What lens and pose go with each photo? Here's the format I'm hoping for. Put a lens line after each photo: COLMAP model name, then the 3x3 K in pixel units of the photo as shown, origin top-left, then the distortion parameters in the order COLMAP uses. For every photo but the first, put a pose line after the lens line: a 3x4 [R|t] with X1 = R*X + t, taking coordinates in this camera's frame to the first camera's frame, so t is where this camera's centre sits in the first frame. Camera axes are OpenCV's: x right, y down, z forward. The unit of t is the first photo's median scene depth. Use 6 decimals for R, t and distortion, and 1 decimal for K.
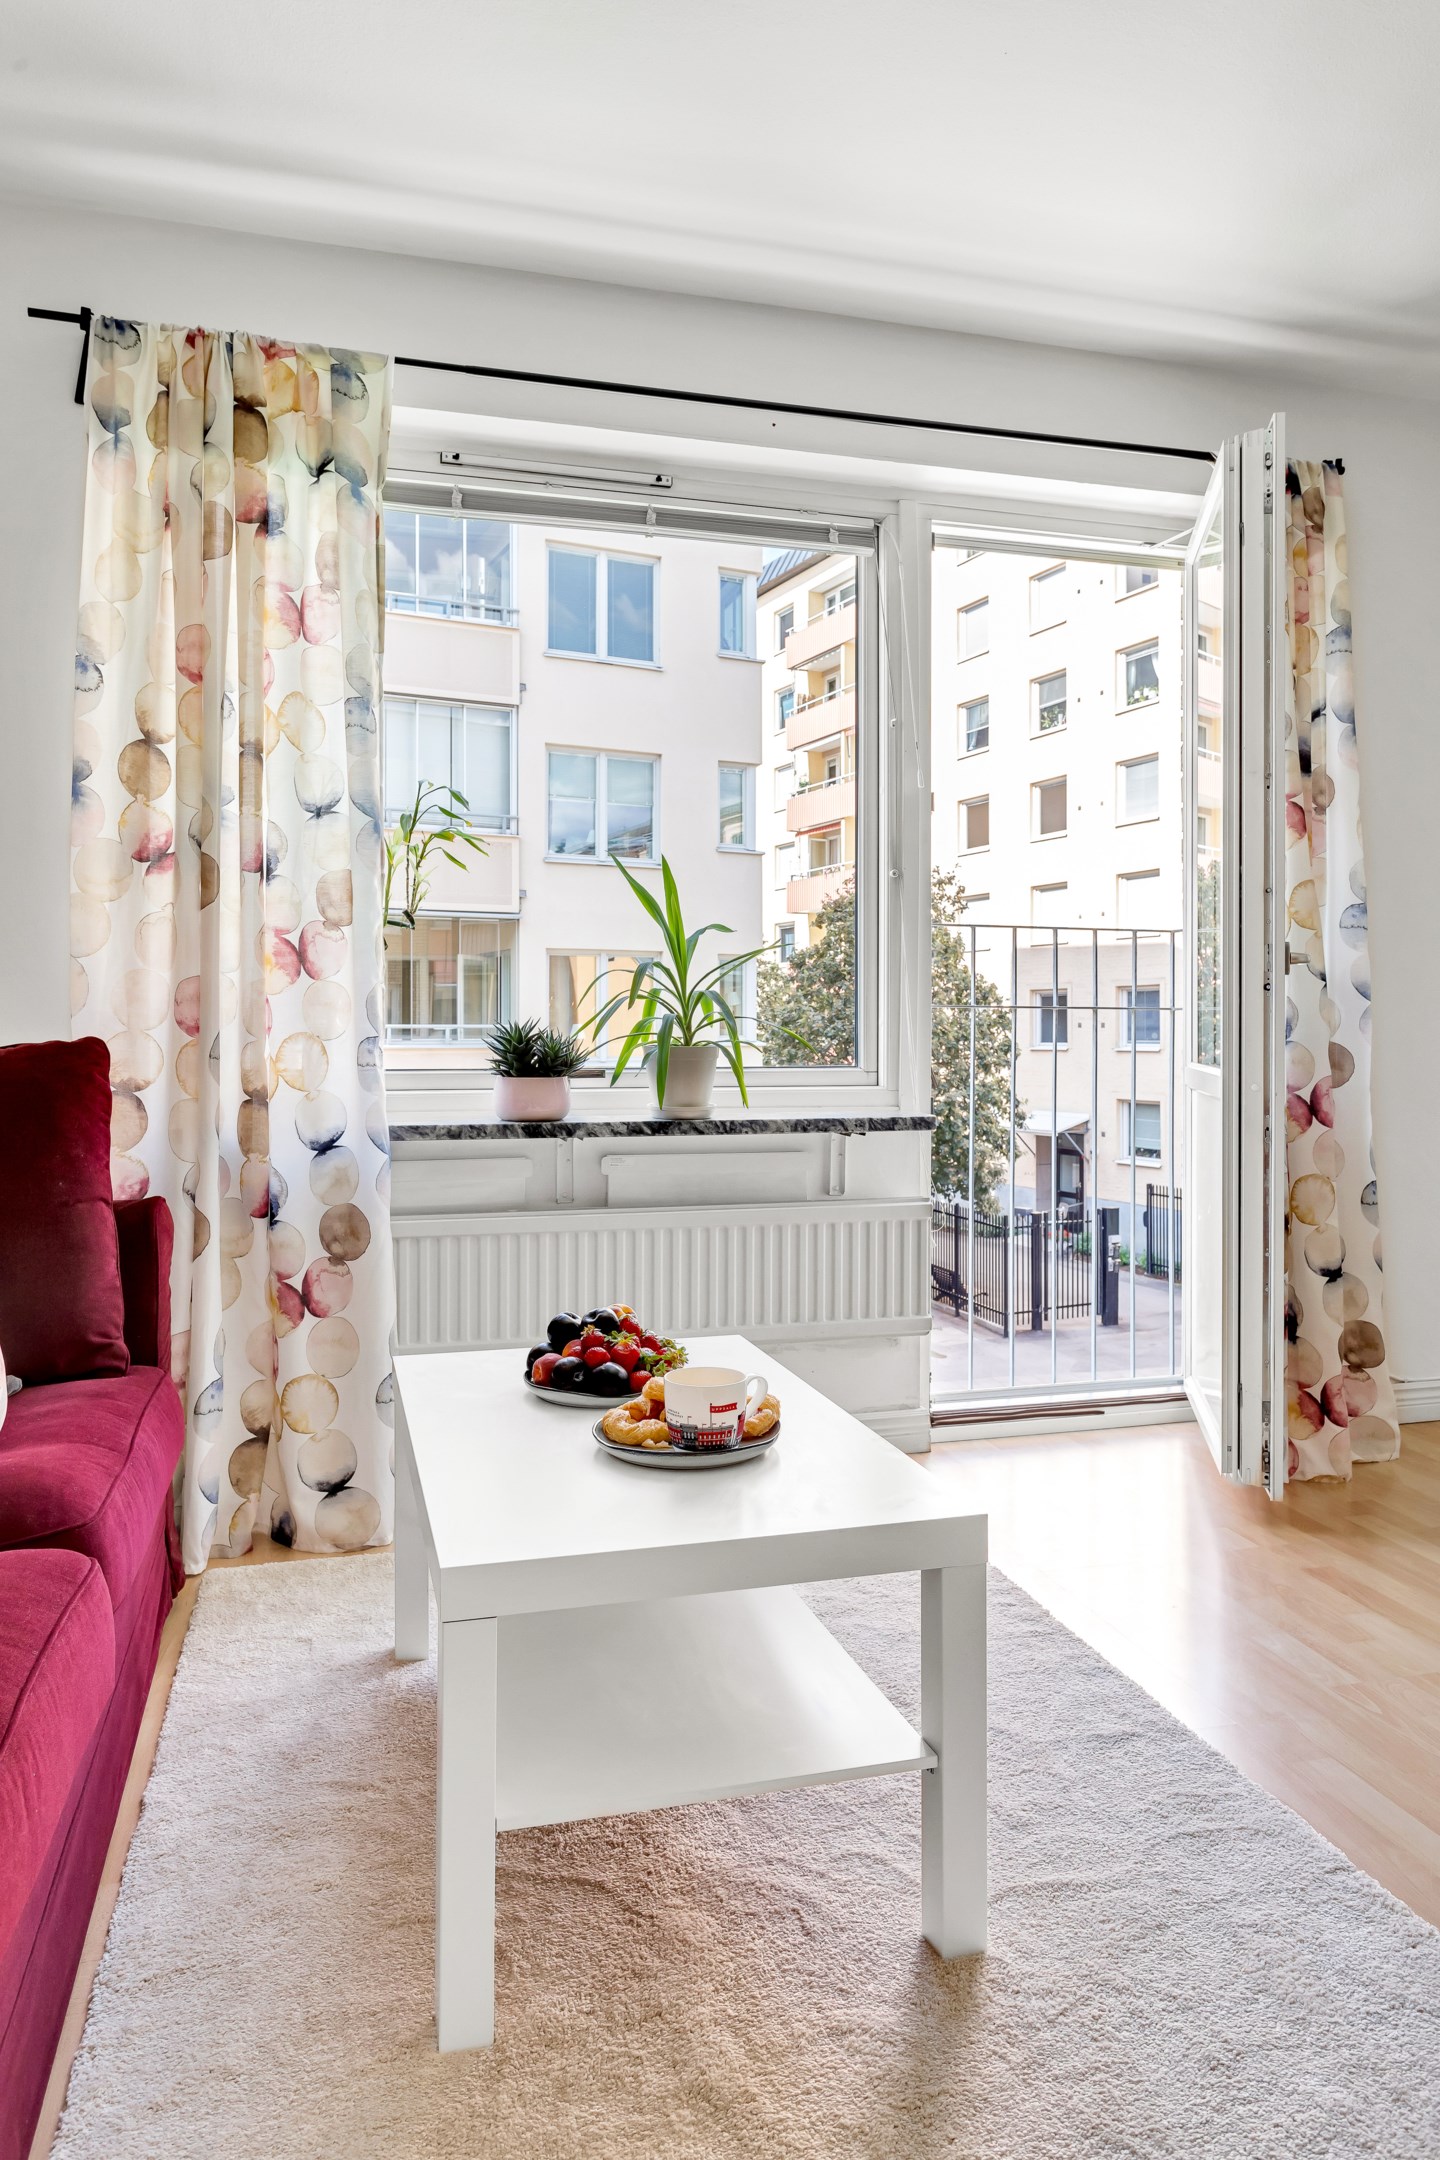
lens RADIAL K [[1458.6, 0, 705.5], [0, 1458.6, 1018.5], [0, 0, 1]] dist [-0.000786, -0.002693]
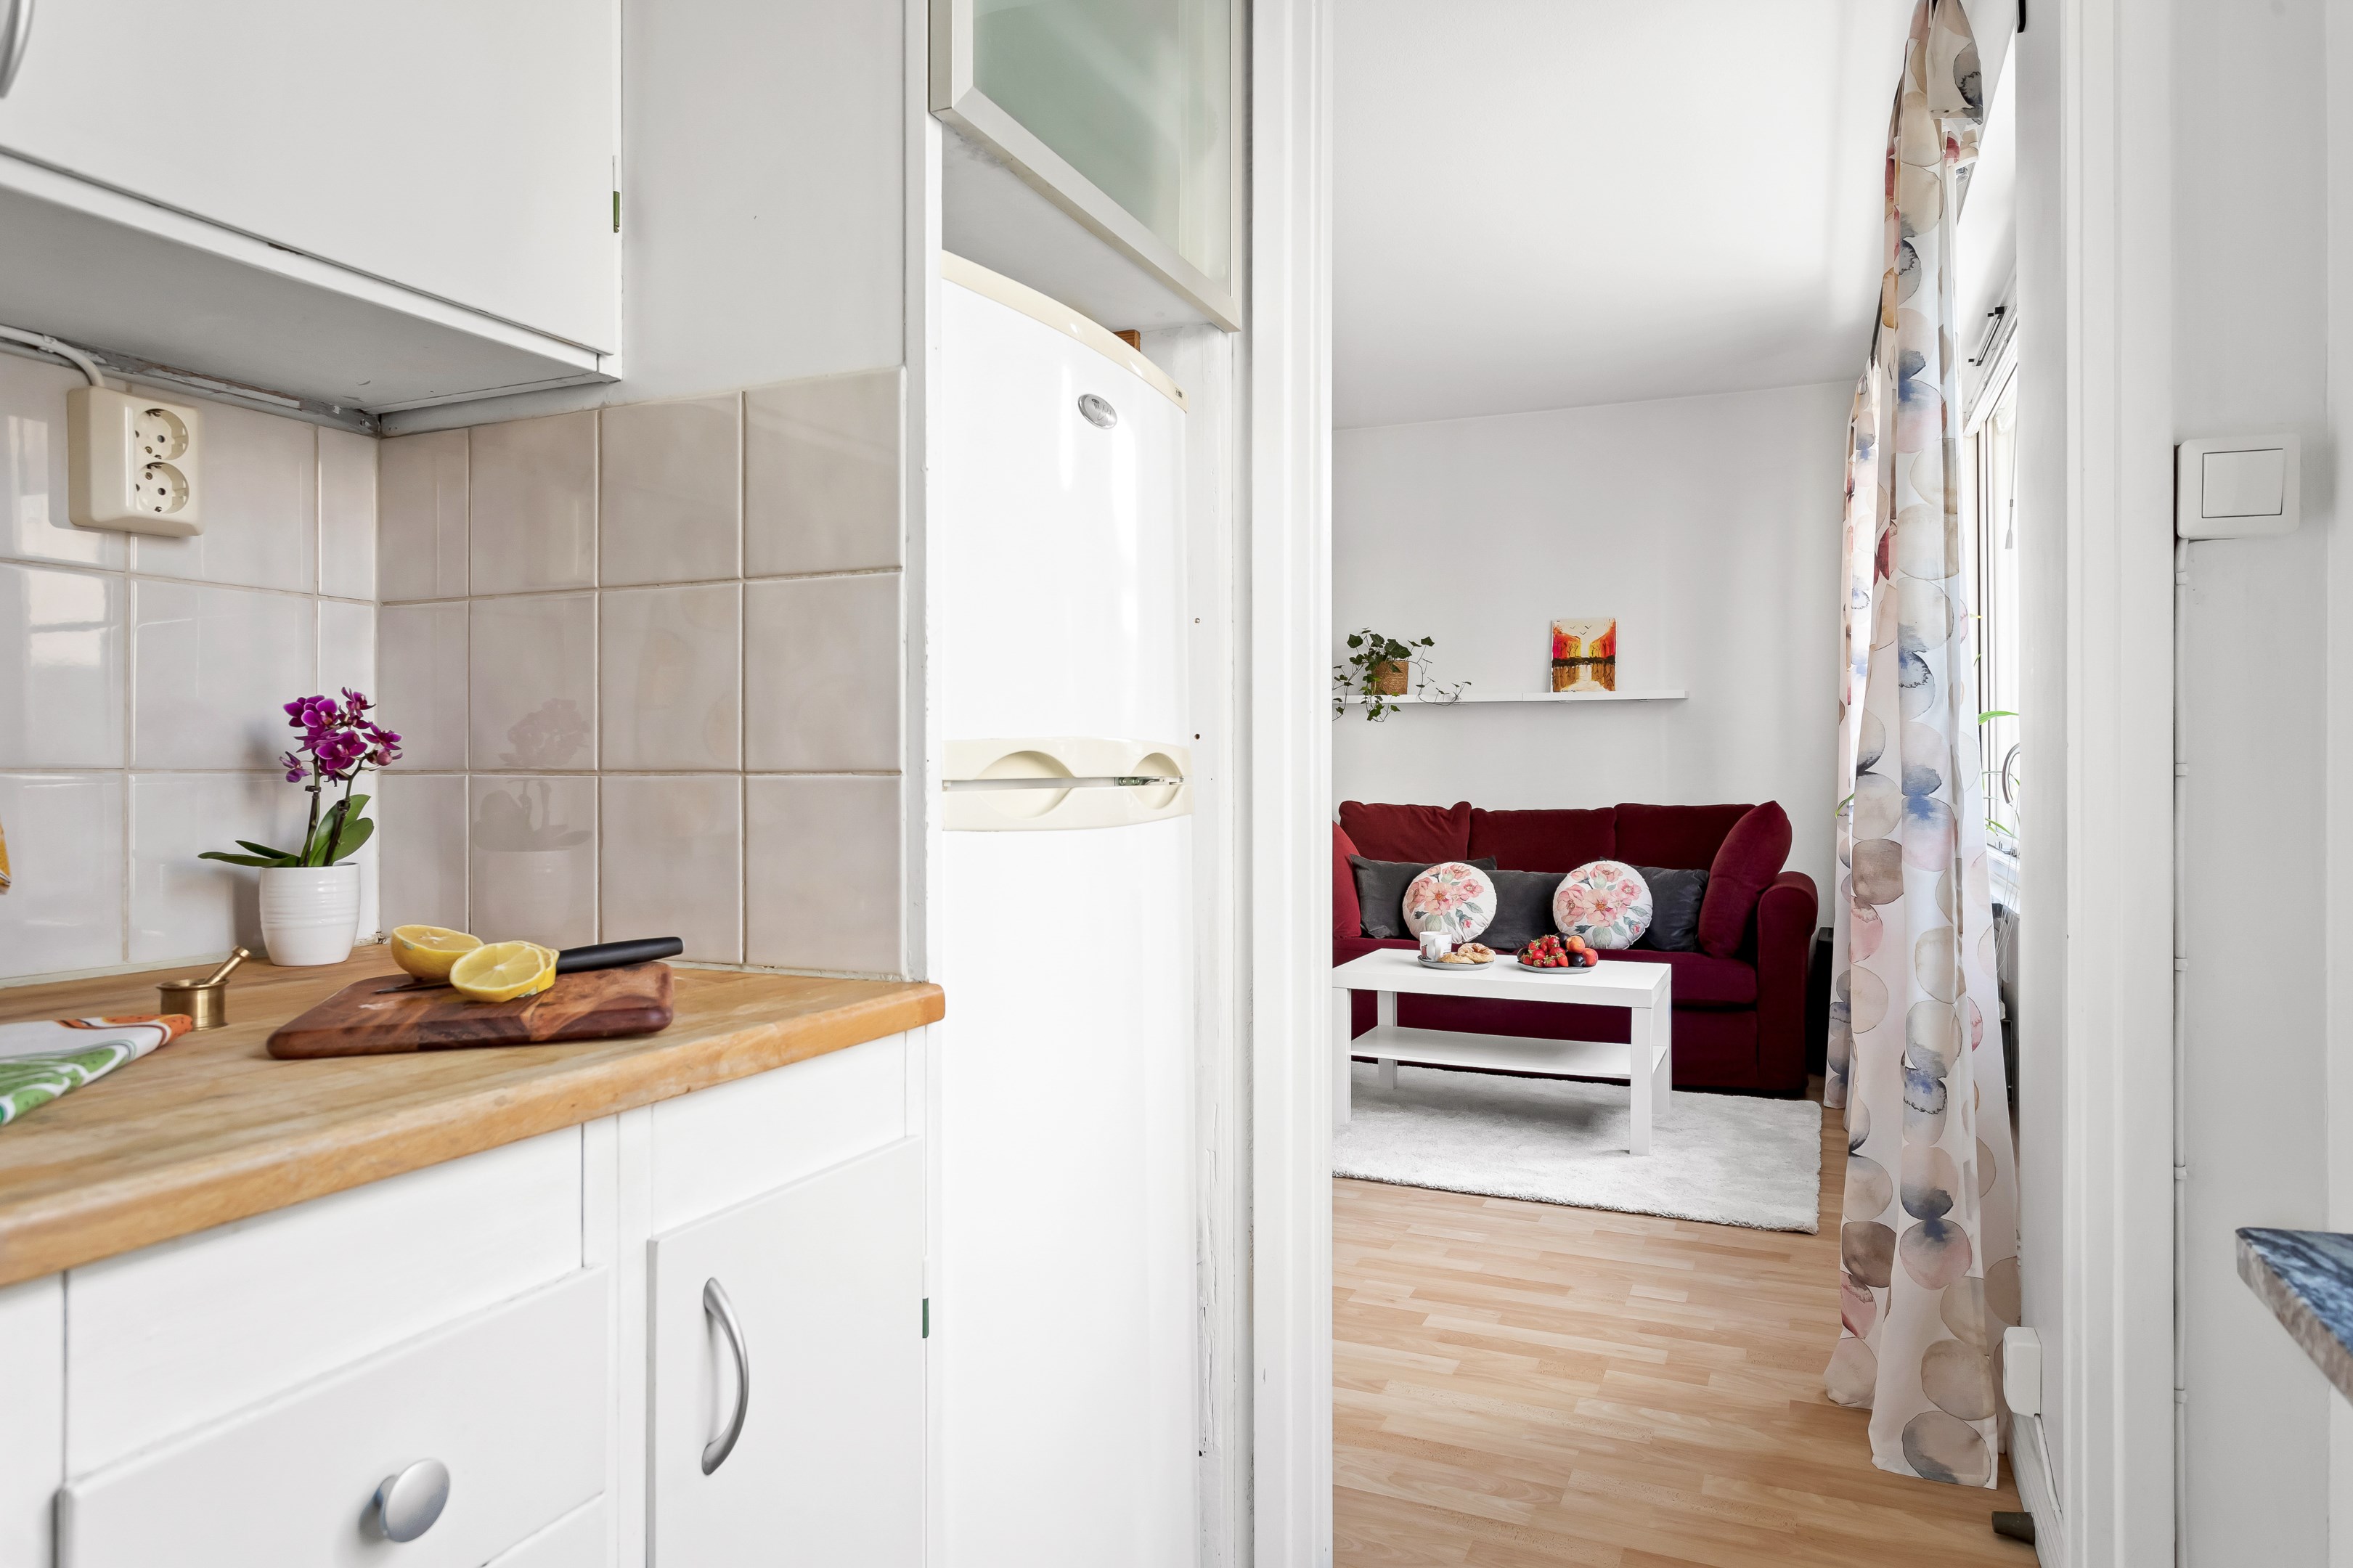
lens RADIAL K [[1427.7, 0, 1176.5], [0, 1427.7, 784.0], [0, 0, 1]] dist [-0.007093, 0.000113]
pose [[-0.634104, 0.008432, -0.773202, 1.445579], [0.001397, 0.999951, 0.009759, -0.026913], [0.773246, 0.005108, -0.634085, 1.447276]]
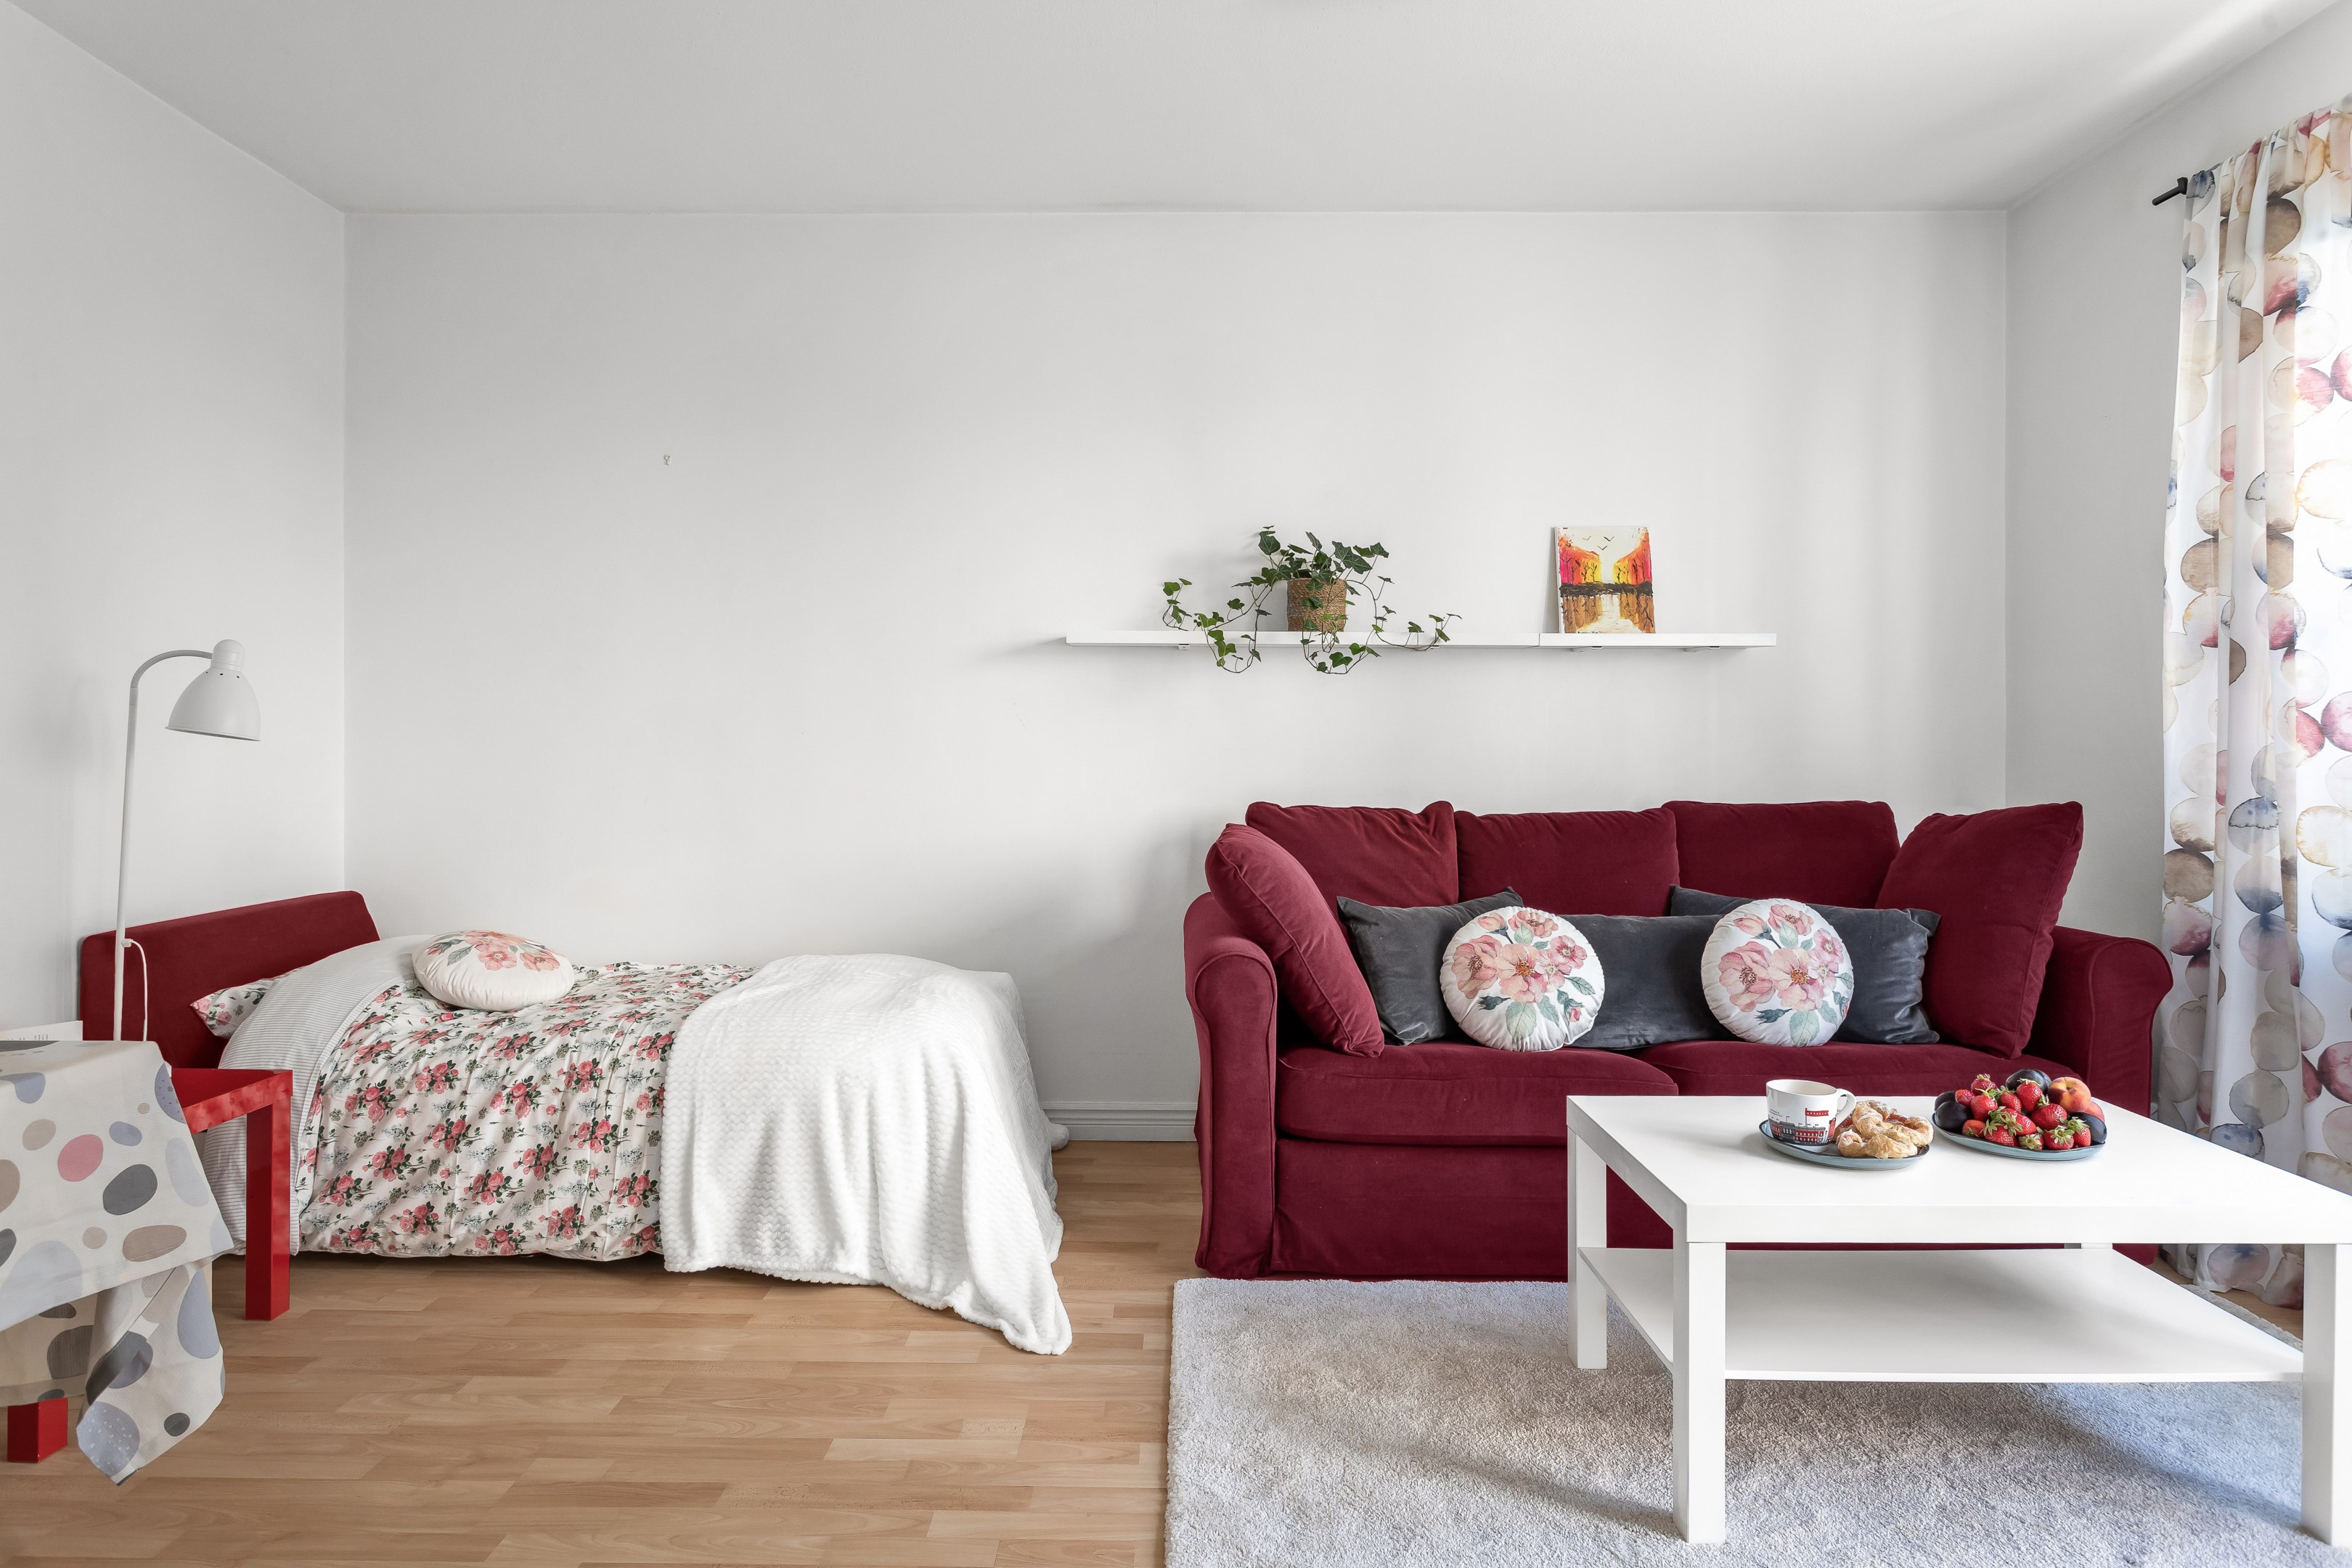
lens RADIAL K [[1350.7, 0, 1168.4], [0, 1350.7, 751.1], [0, 0, 1]] dist [-0.012918, 0.009765]
pose [[-0.272668, 0.006517, -0.962086, 0.826719], [0.002212, 0.999979, 0.006147, -0.035813], [0.962106, -0.000452, -0.272677, 0.506562]]
